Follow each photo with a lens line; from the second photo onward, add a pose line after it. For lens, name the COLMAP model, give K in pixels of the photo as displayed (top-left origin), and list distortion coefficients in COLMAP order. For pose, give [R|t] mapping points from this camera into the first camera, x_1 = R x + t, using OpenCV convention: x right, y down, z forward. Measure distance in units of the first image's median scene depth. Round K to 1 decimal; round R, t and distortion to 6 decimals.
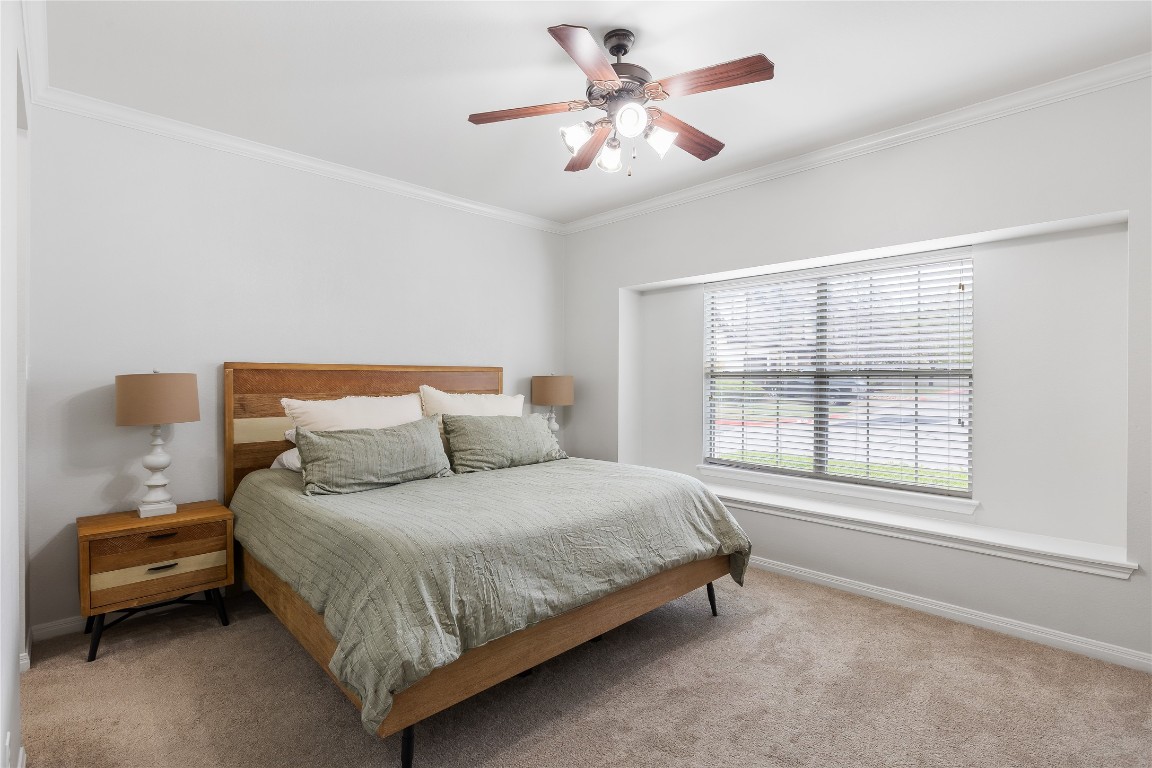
lens RADIAL K [[547.5, 0, 577.5], [0, 547.5, 382.7], [0, 0, 1]] dist [-0.001362, -0.001345]
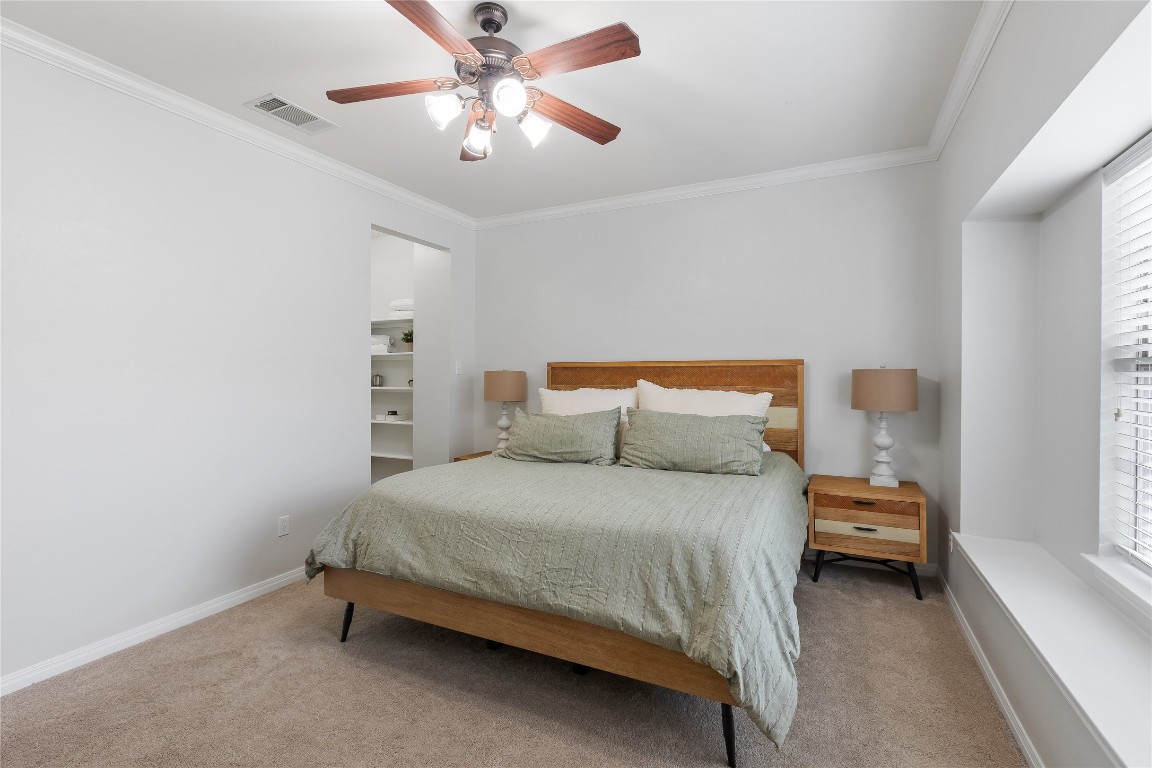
lens RADIAL K [[517.8, 0, 578.4], [0, 517.8, 379.9], [0, 0, 1]] dist [-0.000380, 0.000186]
pose [[0.334272, 0.009100, -0.942433, 0.691134], [-0.004171, 0.999958, 0.008176, -0.003157], [0.942467, 0.001197, 0.334296, 0.612937]]
